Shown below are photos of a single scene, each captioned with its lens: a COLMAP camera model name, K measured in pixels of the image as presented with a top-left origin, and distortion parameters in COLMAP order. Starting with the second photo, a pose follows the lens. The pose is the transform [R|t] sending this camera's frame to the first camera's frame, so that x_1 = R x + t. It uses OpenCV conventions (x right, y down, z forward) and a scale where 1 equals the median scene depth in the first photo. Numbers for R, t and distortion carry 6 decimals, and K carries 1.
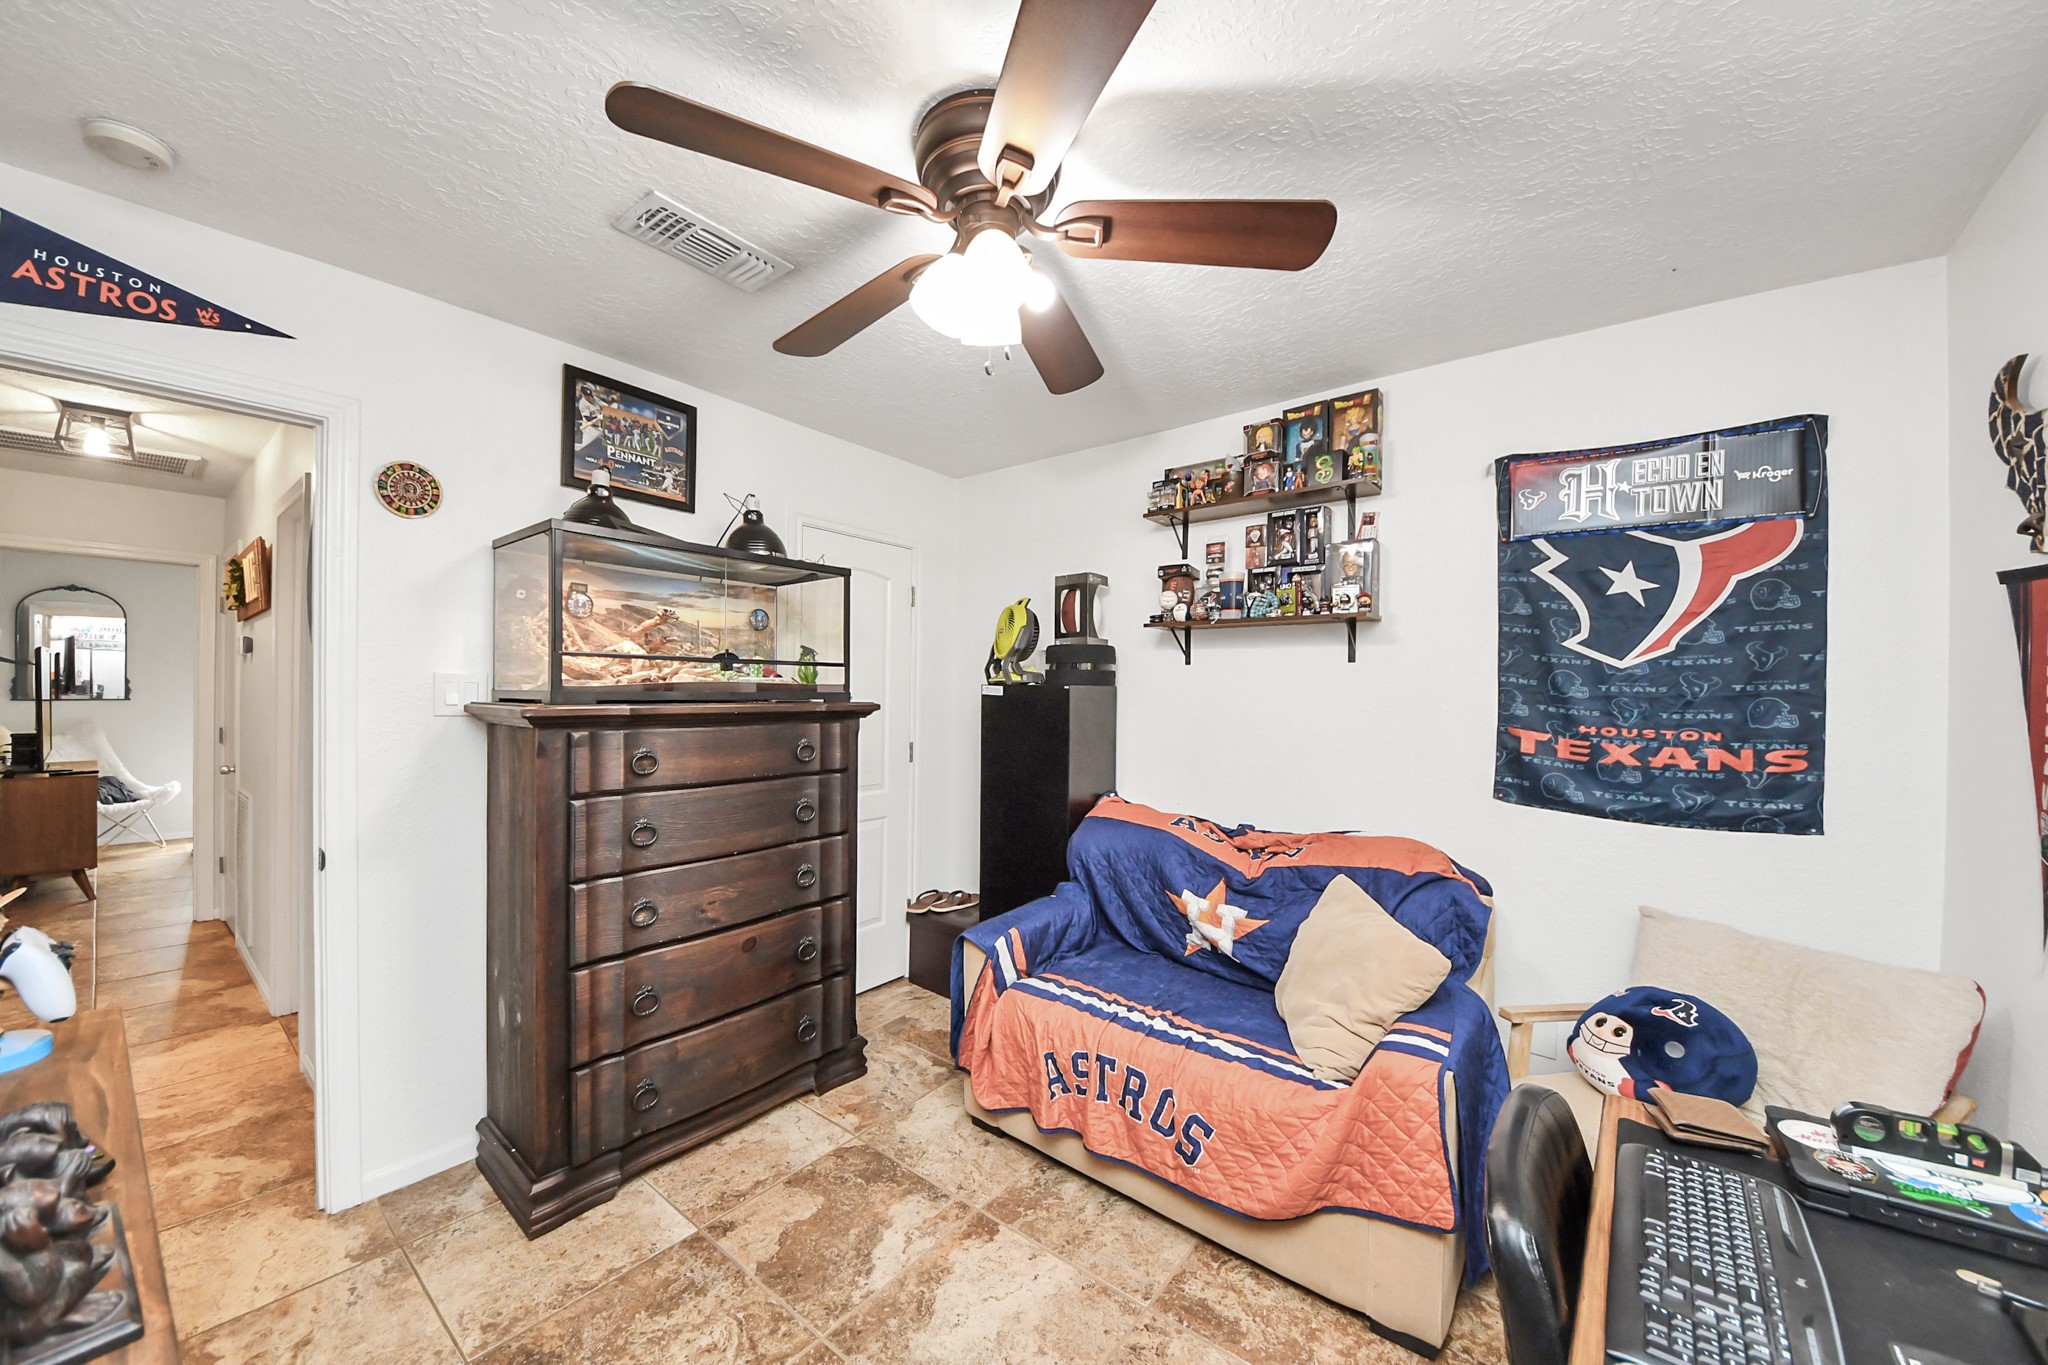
lens RADIAL K [[745.2, 0, 1024.7], [0, 745.2, 690.5], [0, 0, 1]] dist [0.042413, -0.024558]
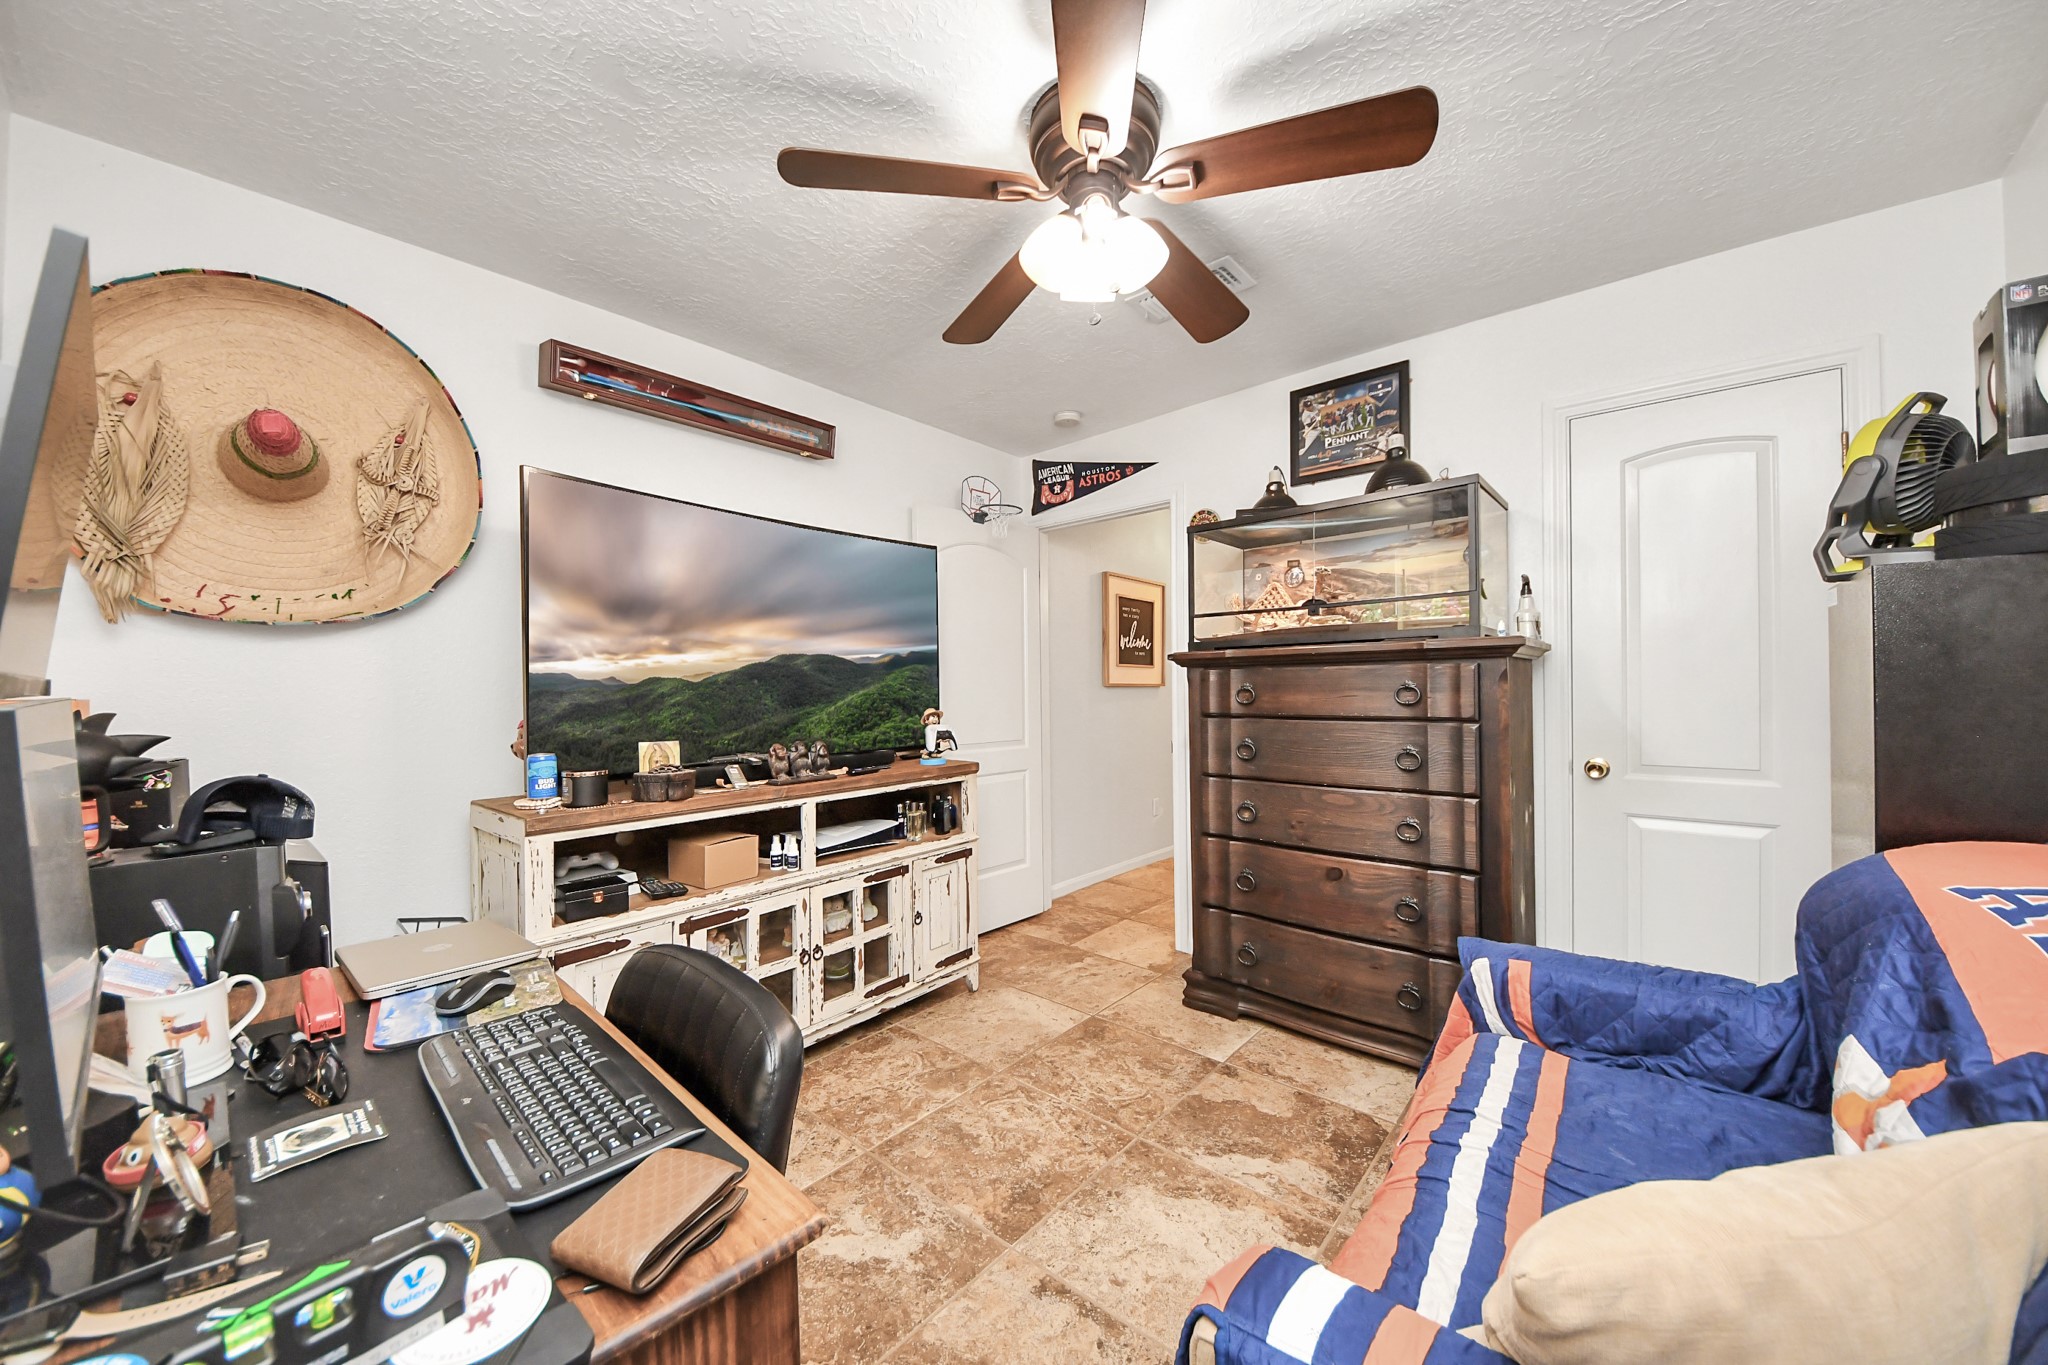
lens RADIAL K [[731.9, 0, 1020.8], [0, 731.9, 685.5], [0, 0, 1]] dist [0.040161, -0.026409]
pose [[-0.054517, -0.014101, -0.998413, 0.770938], [0.009956, 0.999843, -0.014665, 0.096081], [0.998463, -0.010740, -0.054368, 0.695108]]
